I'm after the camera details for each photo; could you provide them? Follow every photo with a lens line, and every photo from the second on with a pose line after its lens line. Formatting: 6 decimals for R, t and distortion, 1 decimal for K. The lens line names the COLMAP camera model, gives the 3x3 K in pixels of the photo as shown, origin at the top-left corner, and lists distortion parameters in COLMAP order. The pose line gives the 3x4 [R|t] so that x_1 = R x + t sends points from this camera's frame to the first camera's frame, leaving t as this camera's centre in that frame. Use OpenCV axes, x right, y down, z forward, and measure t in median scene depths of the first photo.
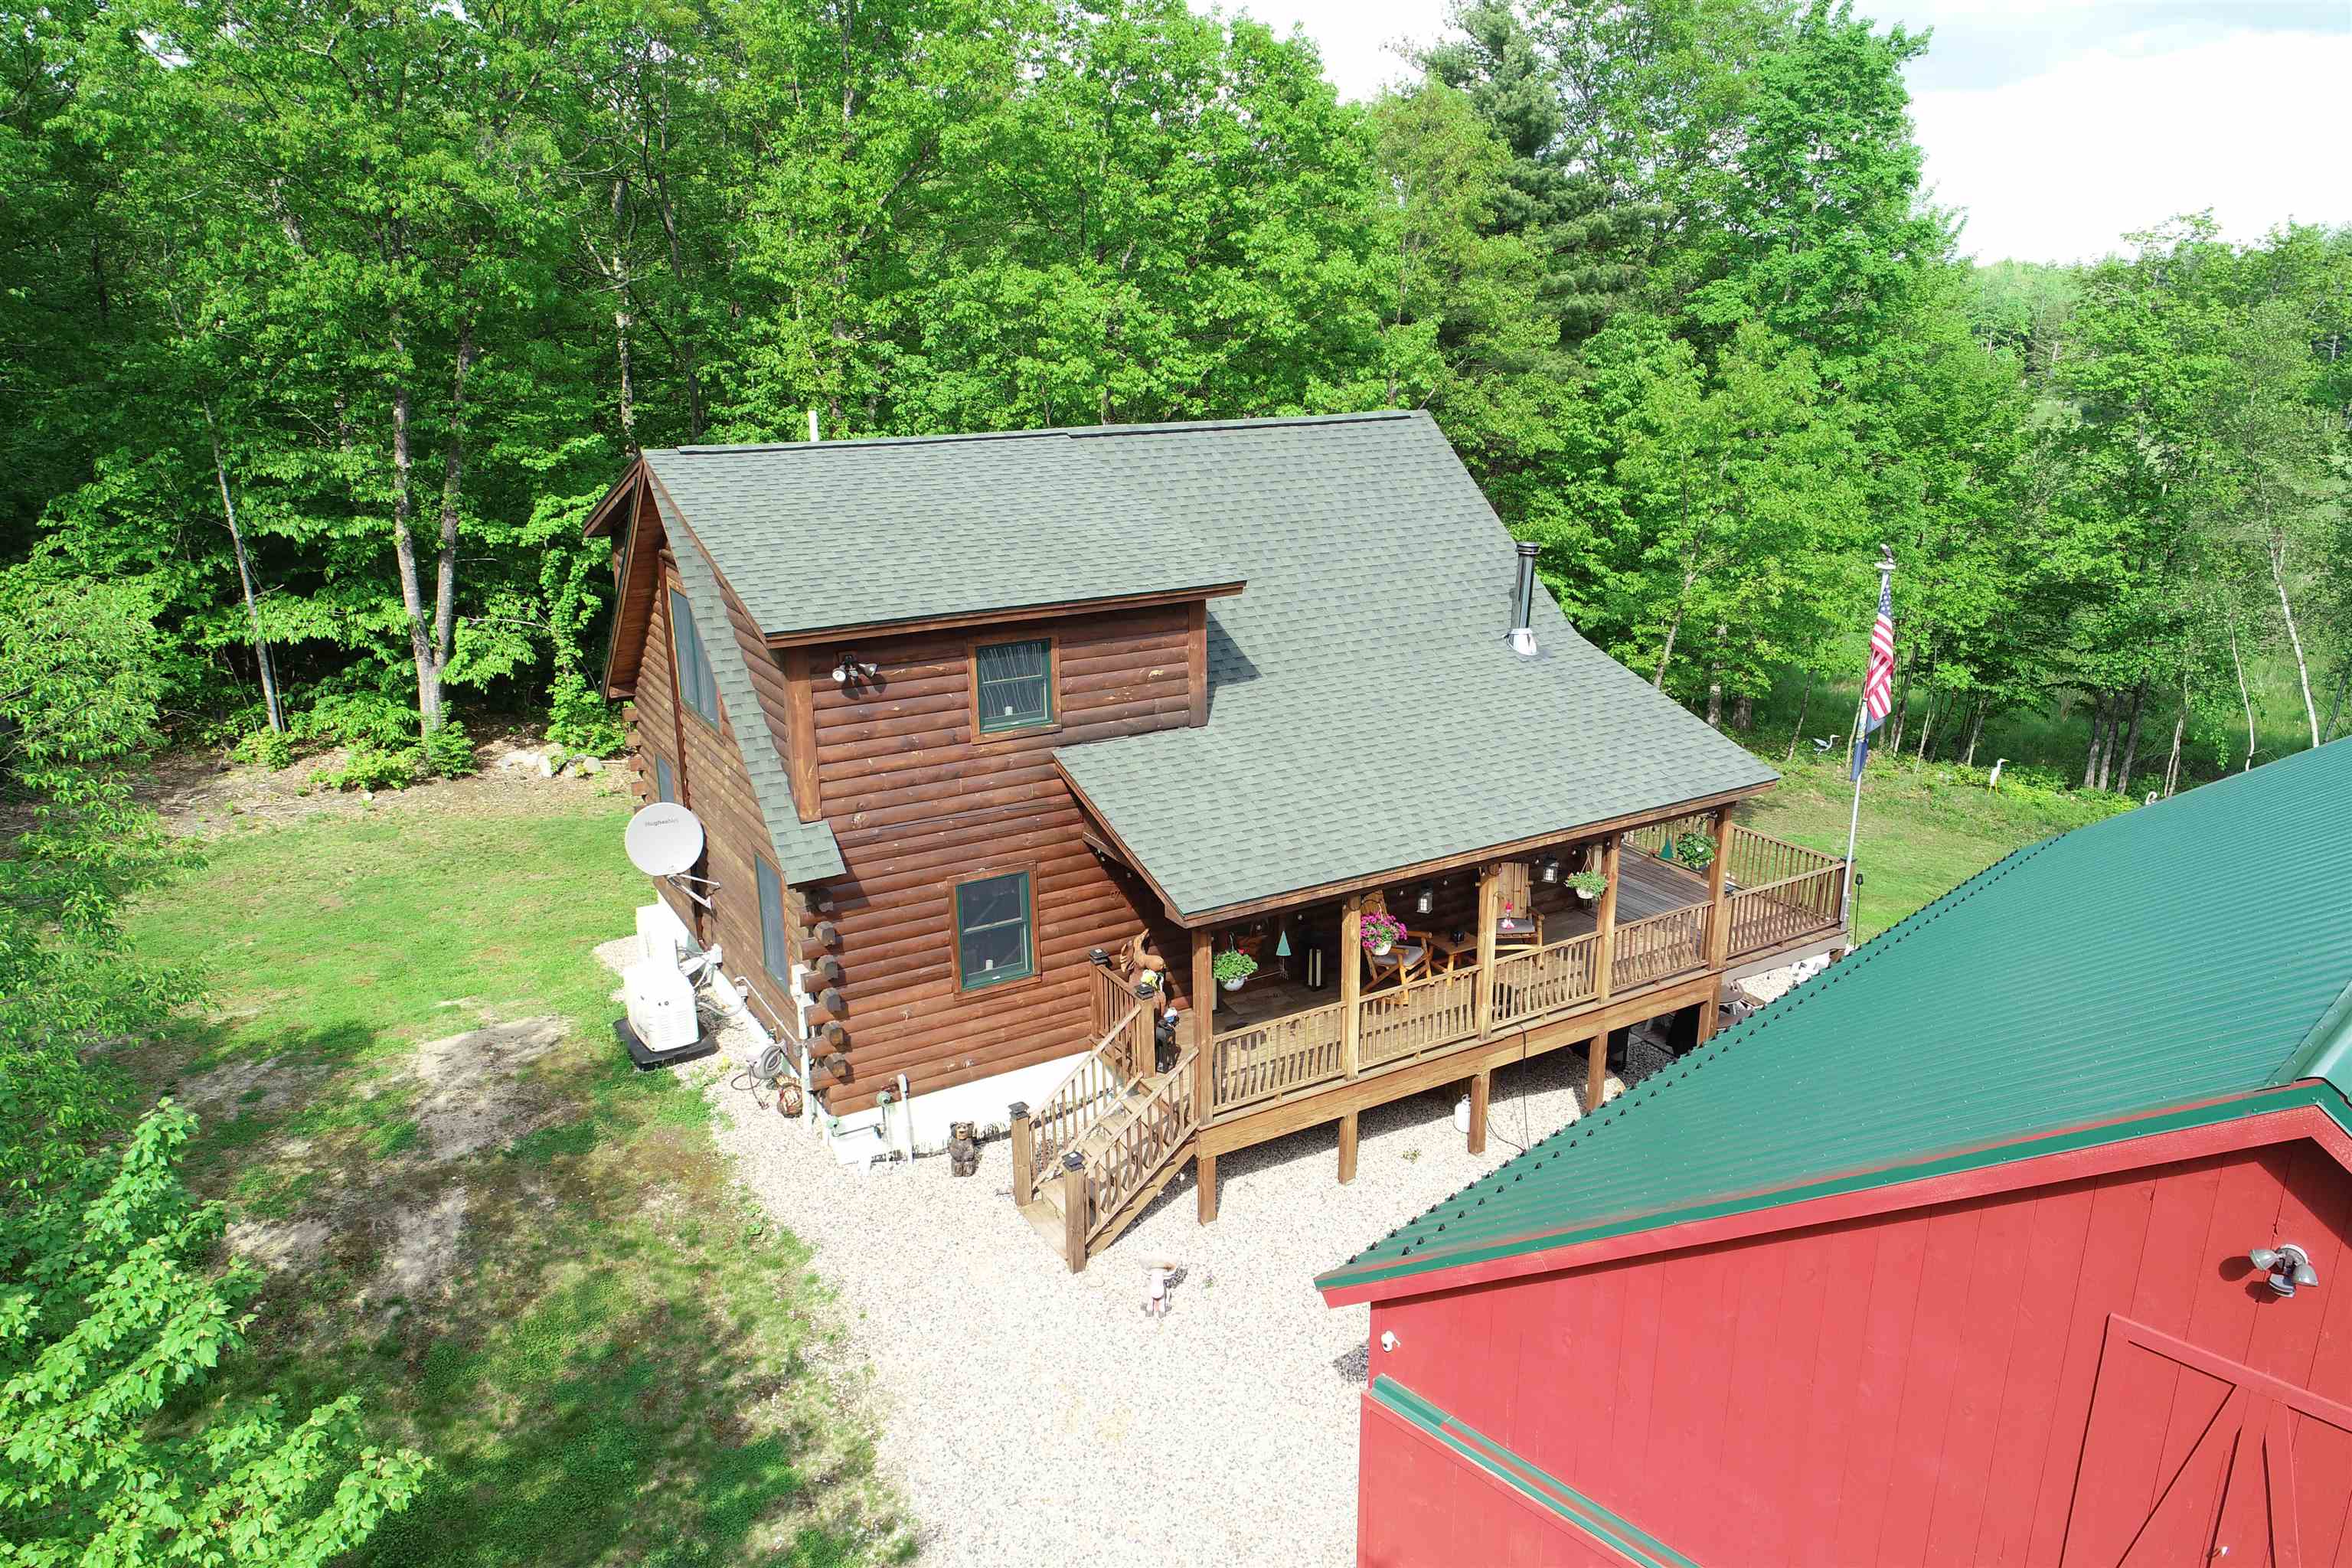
lens RADIAL K [[1586.1, 0, 1172.3], [0, 1586.1, 781.0], [0, 0, 1]] dist [0.001802, 0.002747]
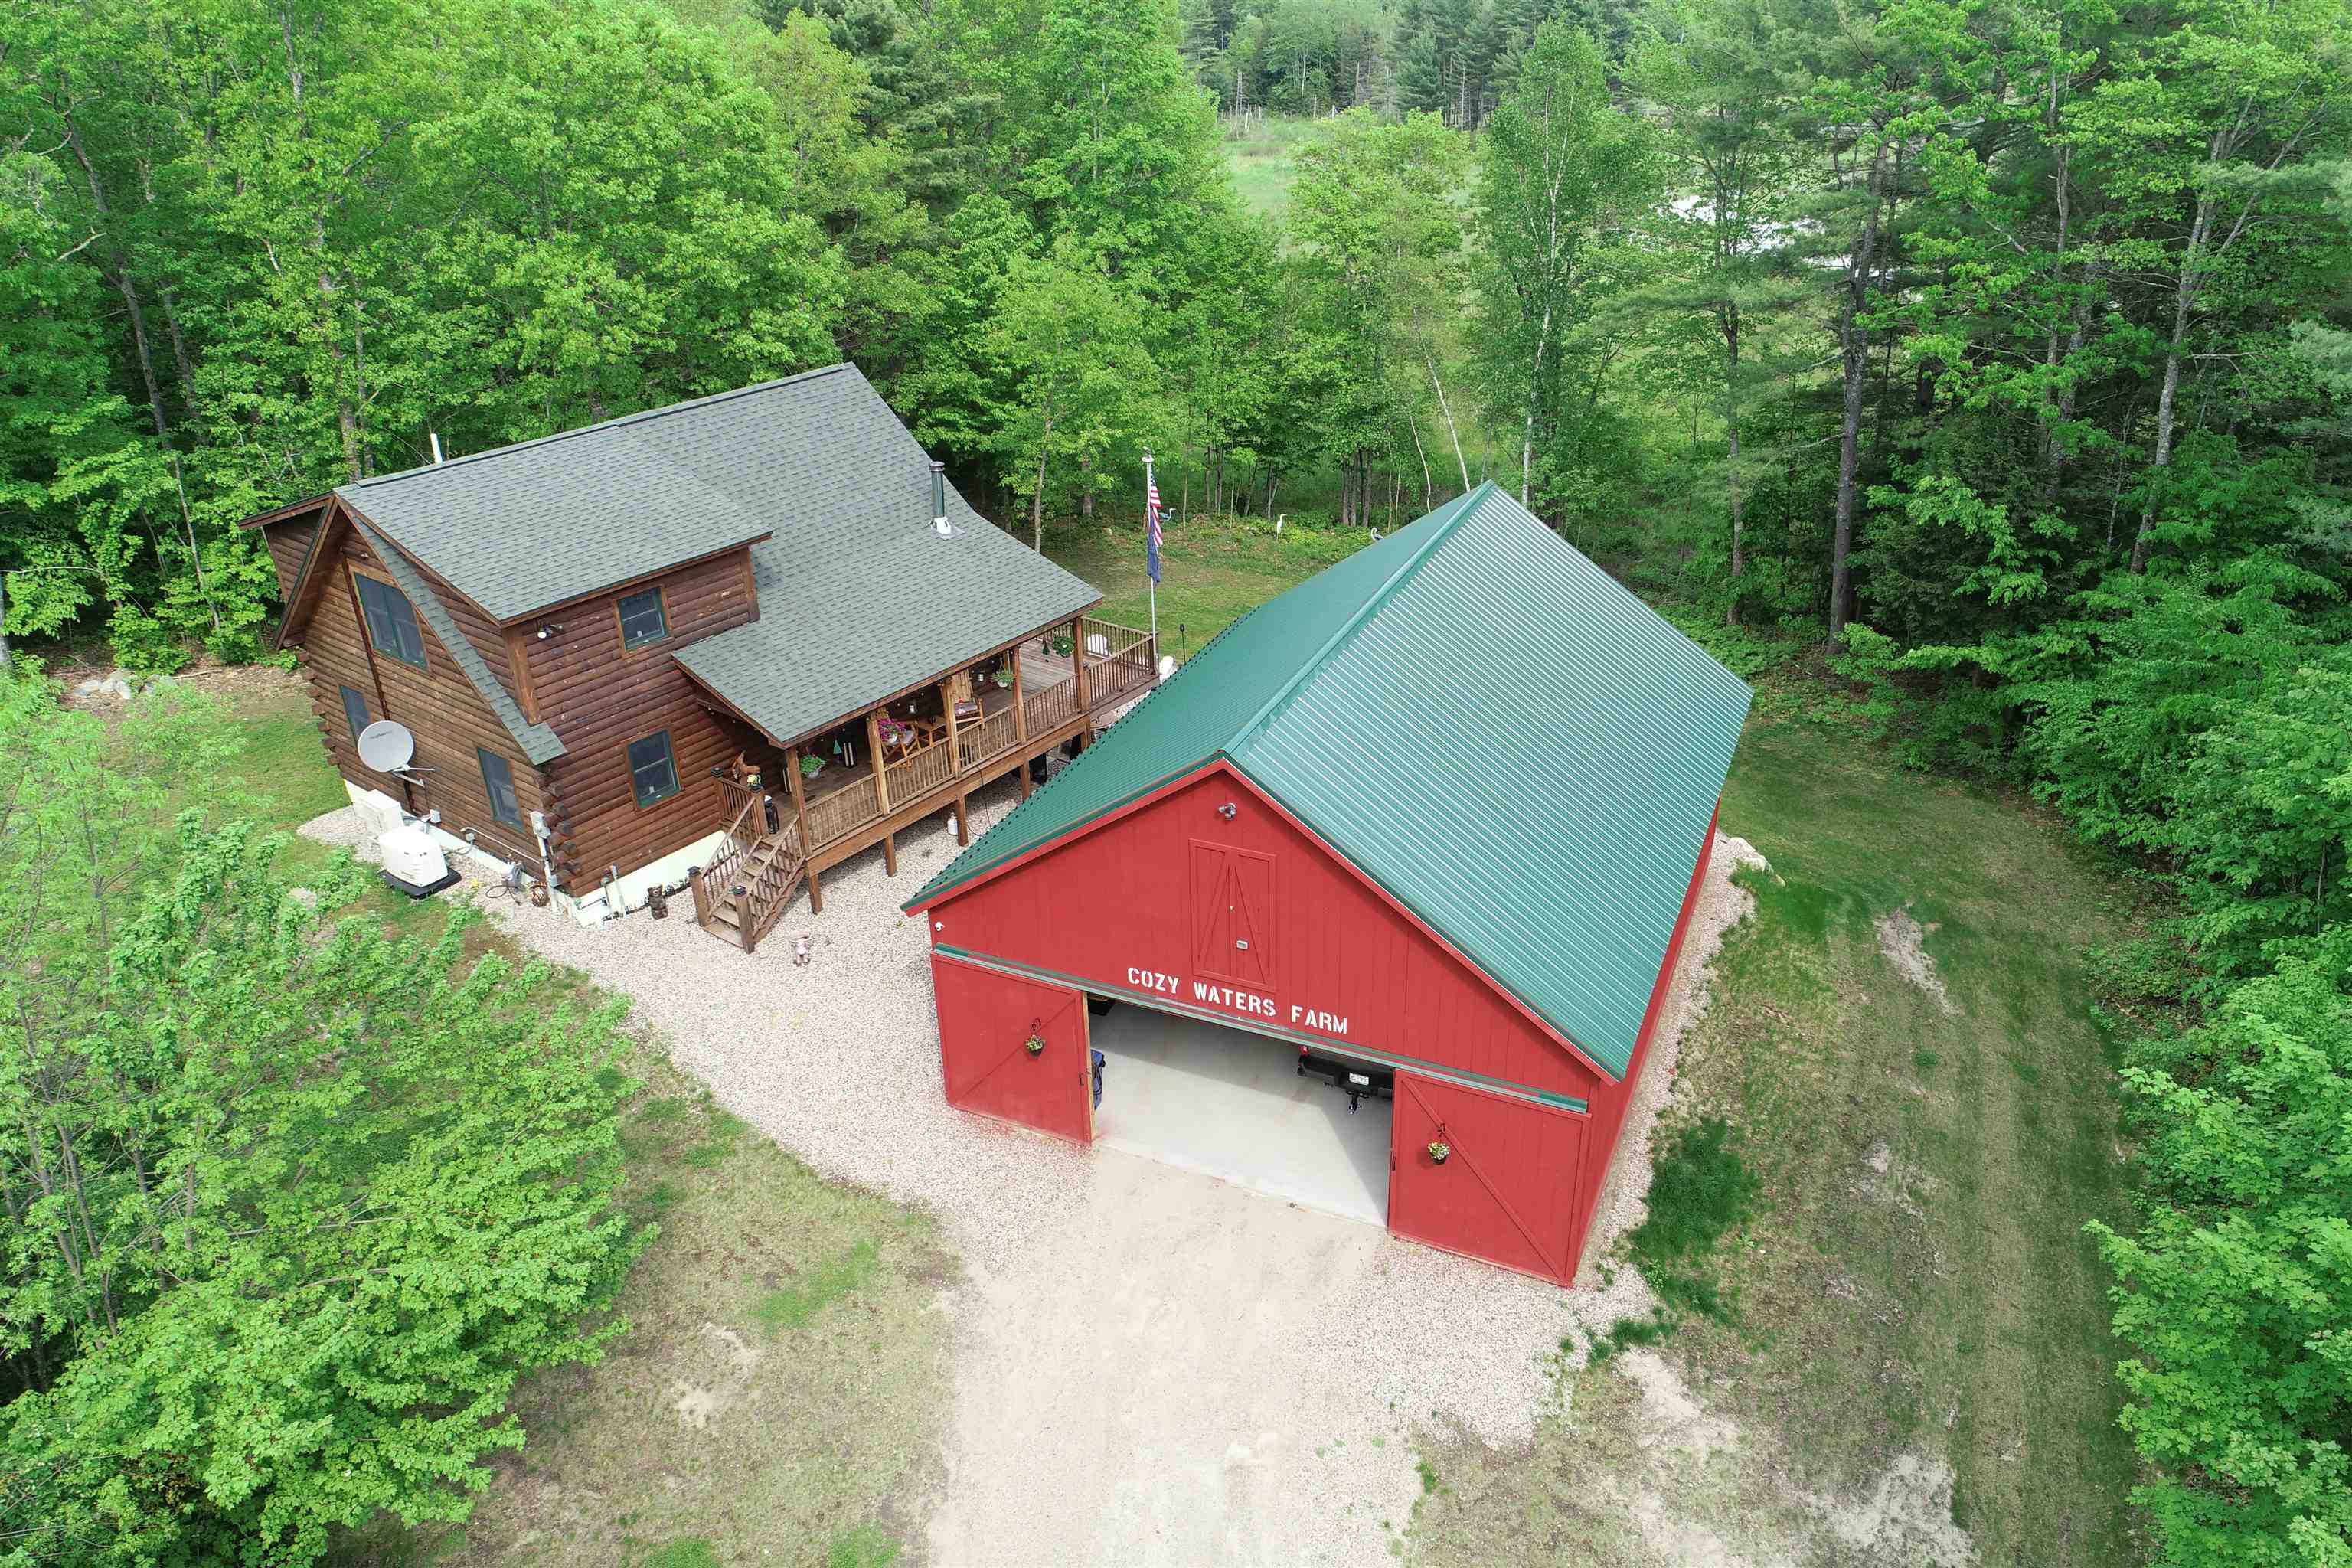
lens RADIAL K [[1553.9, 0, 1176.8], [0, 1553.9, 779.5], [0, 0, 1]] dist [-0.001395, 0.000784]
pose [[0.927543, -0.181033, 0.326941, -0.124456], [0.124941, 0.974716, 0.185254, -0.110472], [-0.352212, -0.130983, 0.926709, -0.596938]]
